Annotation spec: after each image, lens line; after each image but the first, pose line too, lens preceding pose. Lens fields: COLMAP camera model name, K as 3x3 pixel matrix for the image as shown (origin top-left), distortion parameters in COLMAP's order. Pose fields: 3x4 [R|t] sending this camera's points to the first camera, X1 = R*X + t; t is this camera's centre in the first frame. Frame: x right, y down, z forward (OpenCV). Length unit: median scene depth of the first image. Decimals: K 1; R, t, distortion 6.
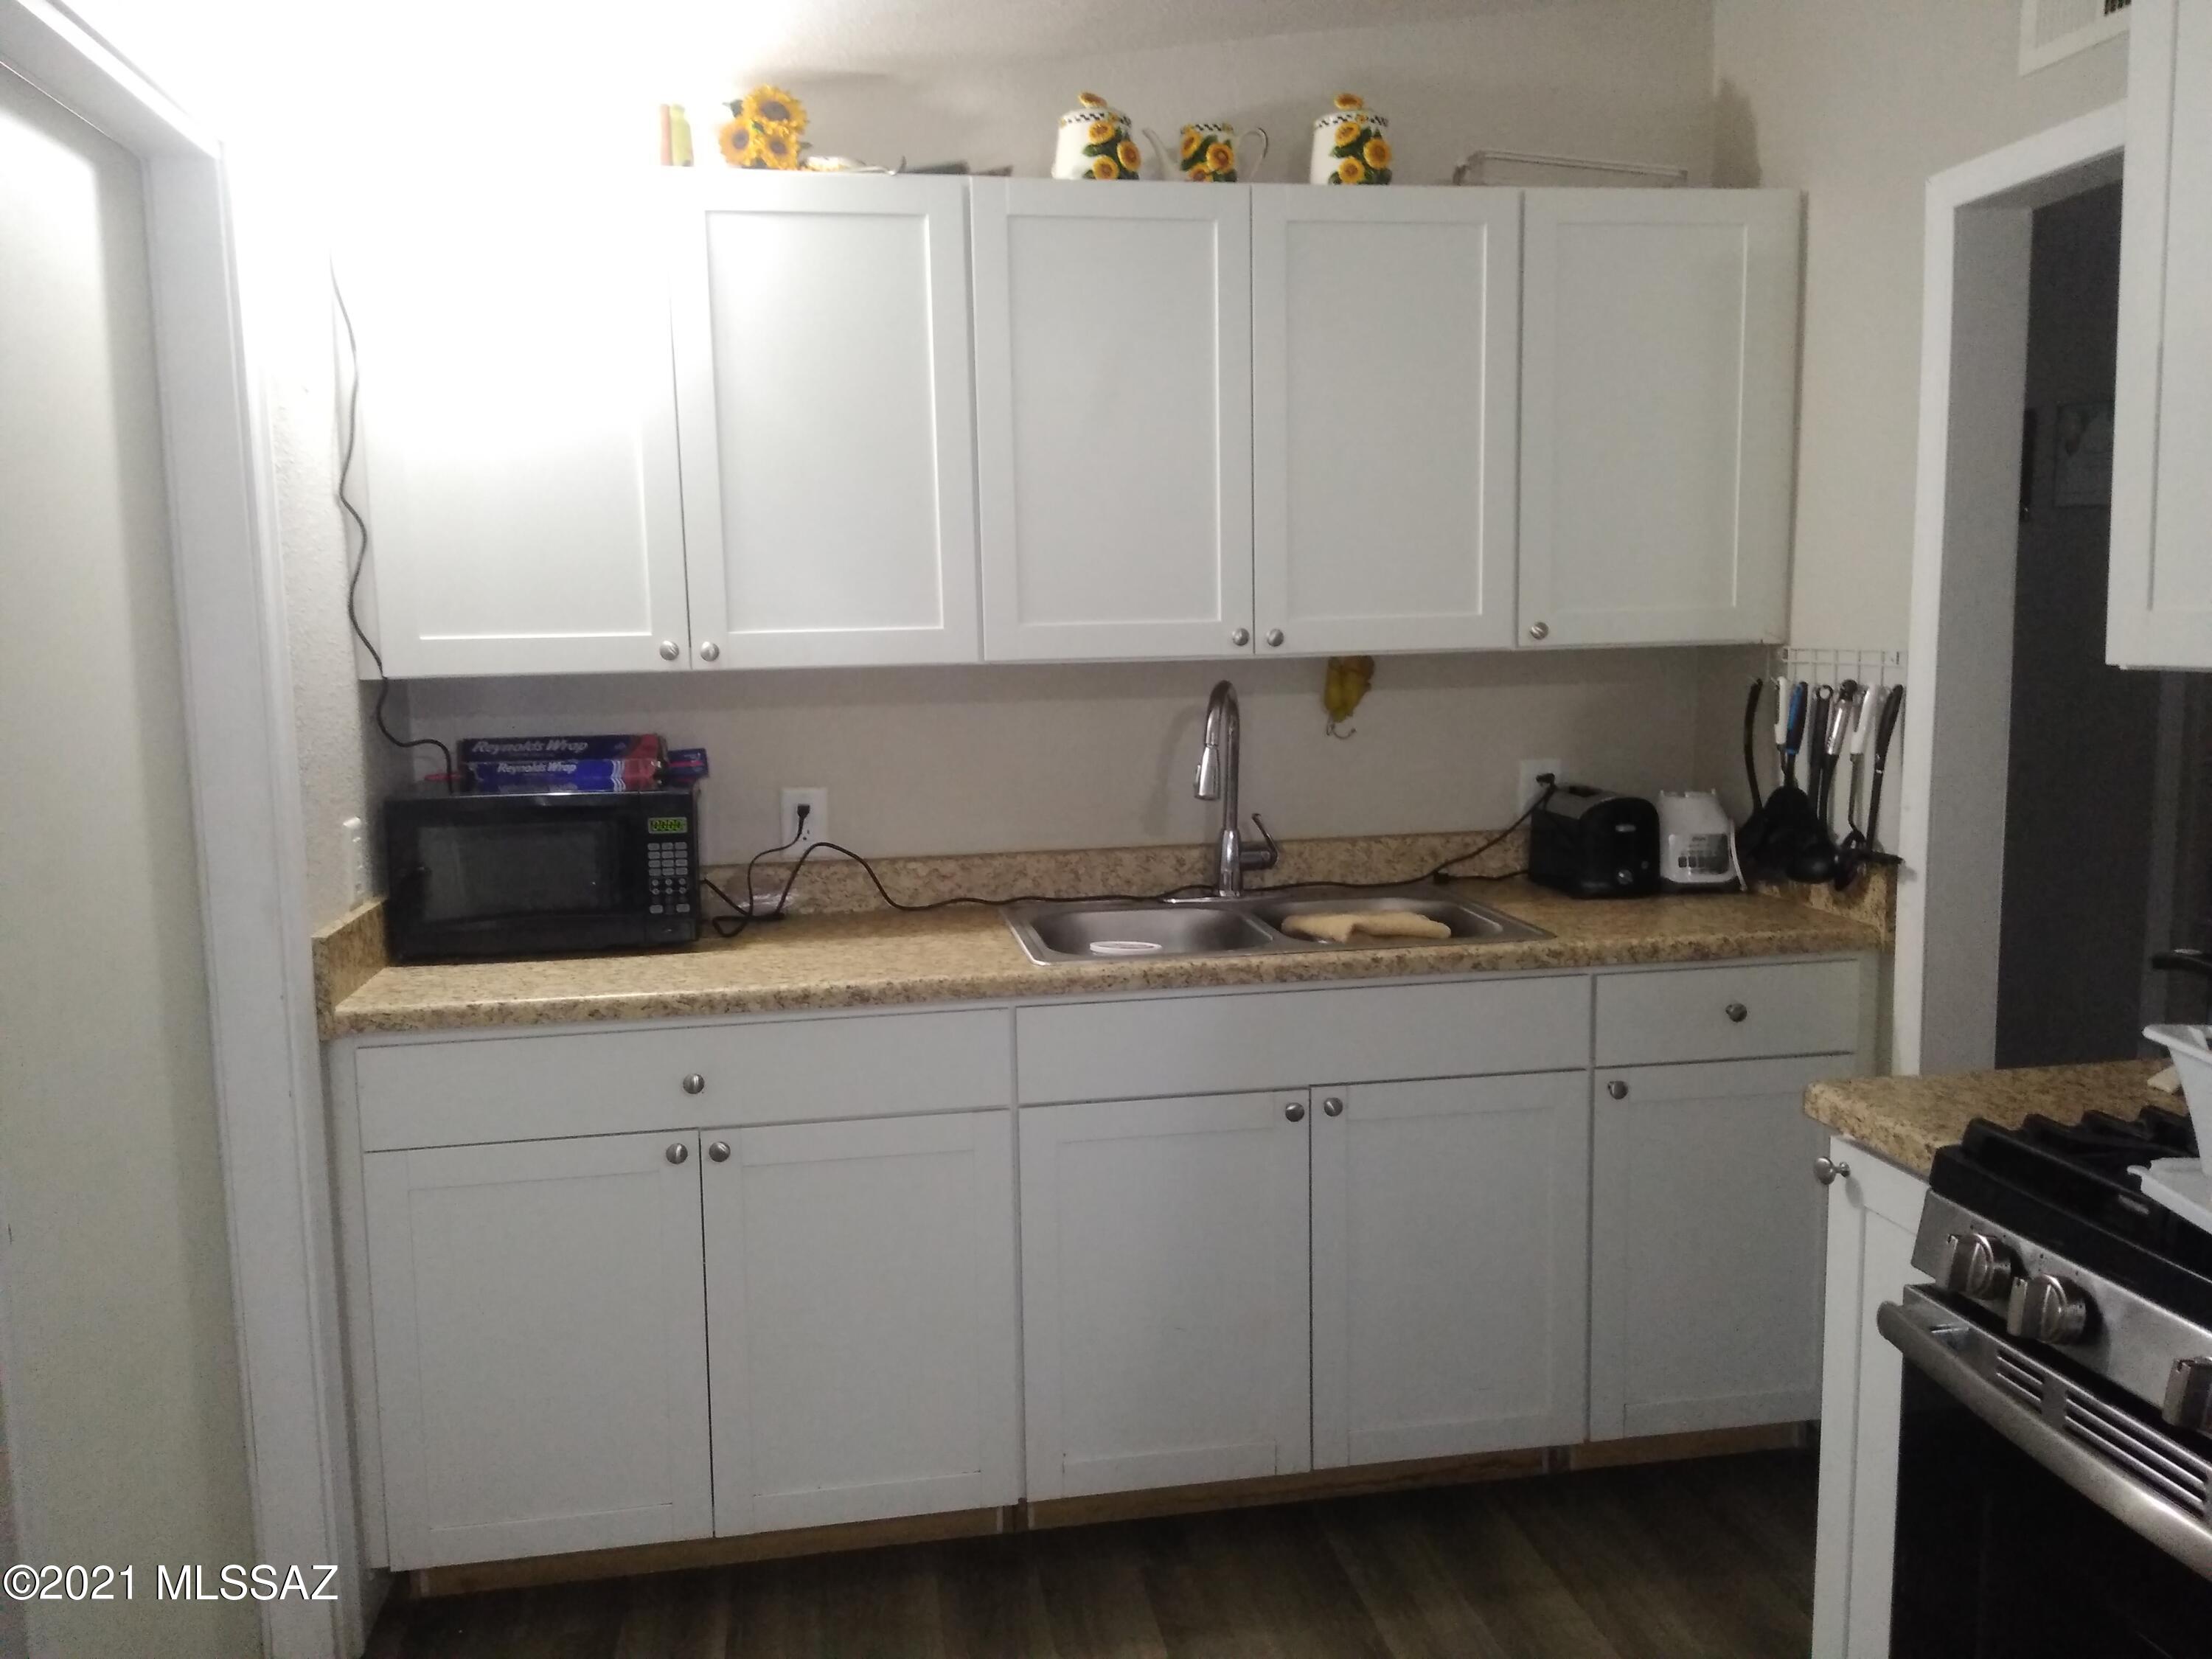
lens RADIAL K [[1710.8, 0, 1122.6], [0, 1710.8, 821.1], [0, 0, 1]] dist [0.089315, -0.133204]
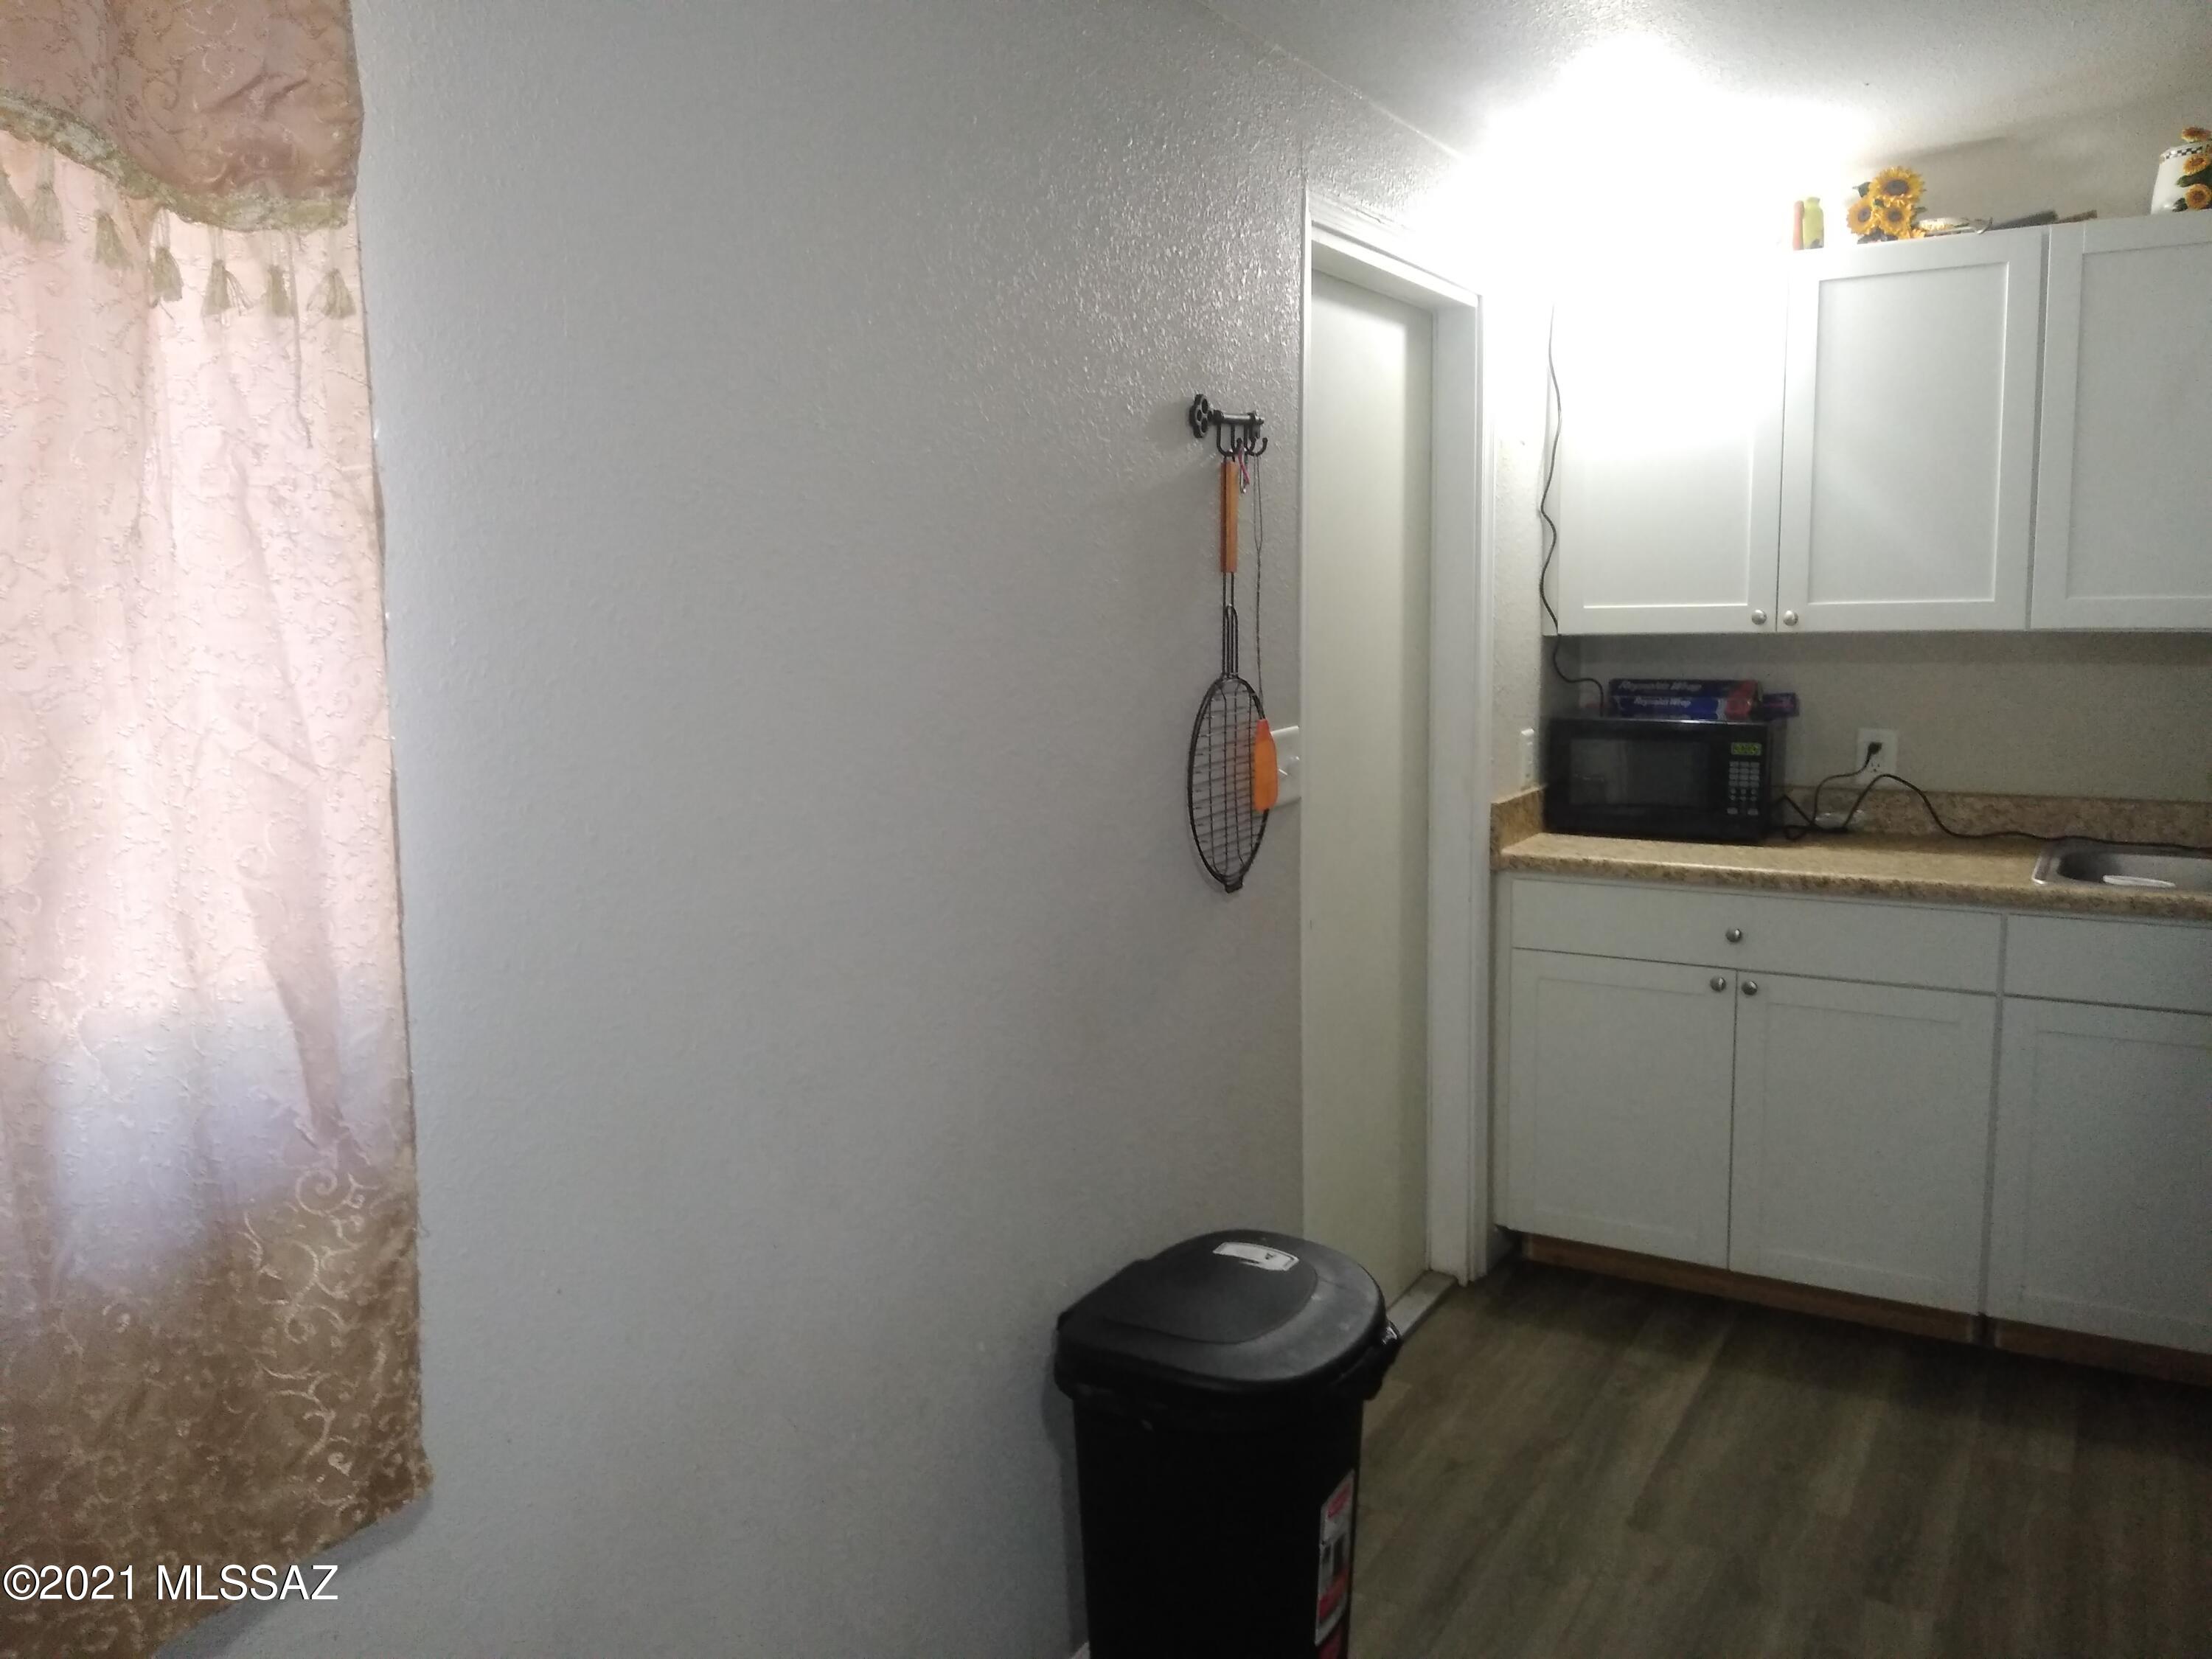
lens RADIAL K [[1710.8, 0, 1122.6], [0, 1710.8, 821.1], [0, 0, 1]] dist [0.089315, -0.133204]
pose [[0.763073, 0.093384, -0.639530, 0.221672], [-0.074056, 0.995623, 0.057019, 0.017248], [0.642055, 0.003852, 0.766649, -0.325599]]
